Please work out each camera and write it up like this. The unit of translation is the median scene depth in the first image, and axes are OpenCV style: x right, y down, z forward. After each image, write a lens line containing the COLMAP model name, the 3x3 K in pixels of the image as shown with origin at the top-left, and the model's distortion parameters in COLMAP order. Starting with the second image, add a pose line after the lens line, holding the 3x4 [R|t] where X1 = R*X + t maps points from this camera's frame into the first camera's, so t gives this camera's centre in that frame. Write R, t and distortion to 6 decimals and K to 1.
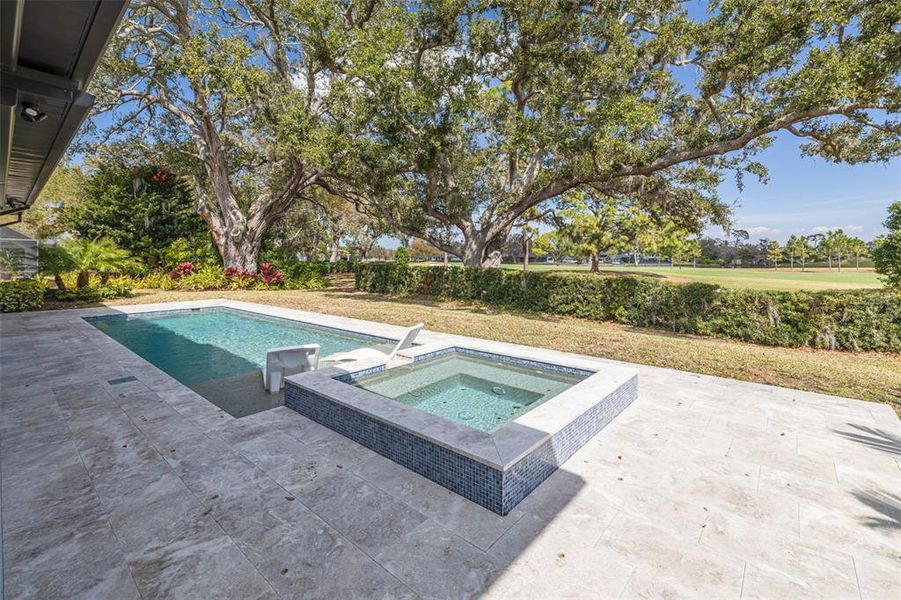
lens RADIAL K [[394.2, 0, 448.3], [0, 394.2, 260.4], [0, 0, 1]] dist [0.000246, -0.000007]
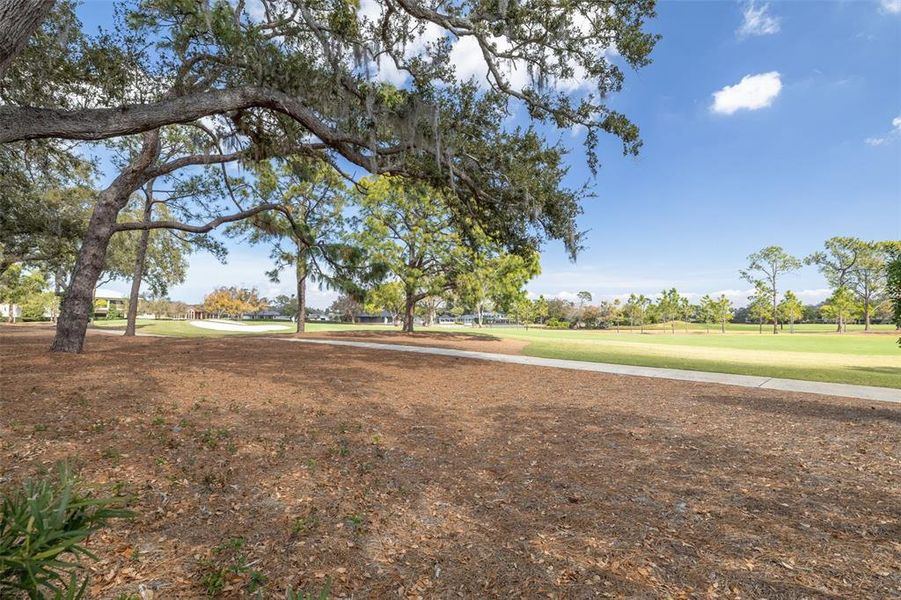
lens RADIAL K [[451.7, 0, 450.5], [0, 451.7, 300.0], [0, 0, 1]] dist [-0.002057, -0.000546]
pose [[0.939118, 0.023697, 0.342777, 0.166591], [-0.006952, 0.998725, -0.049998, 0.010479], [-0.343524, 0.044571, 0.938086, 0.235073]]
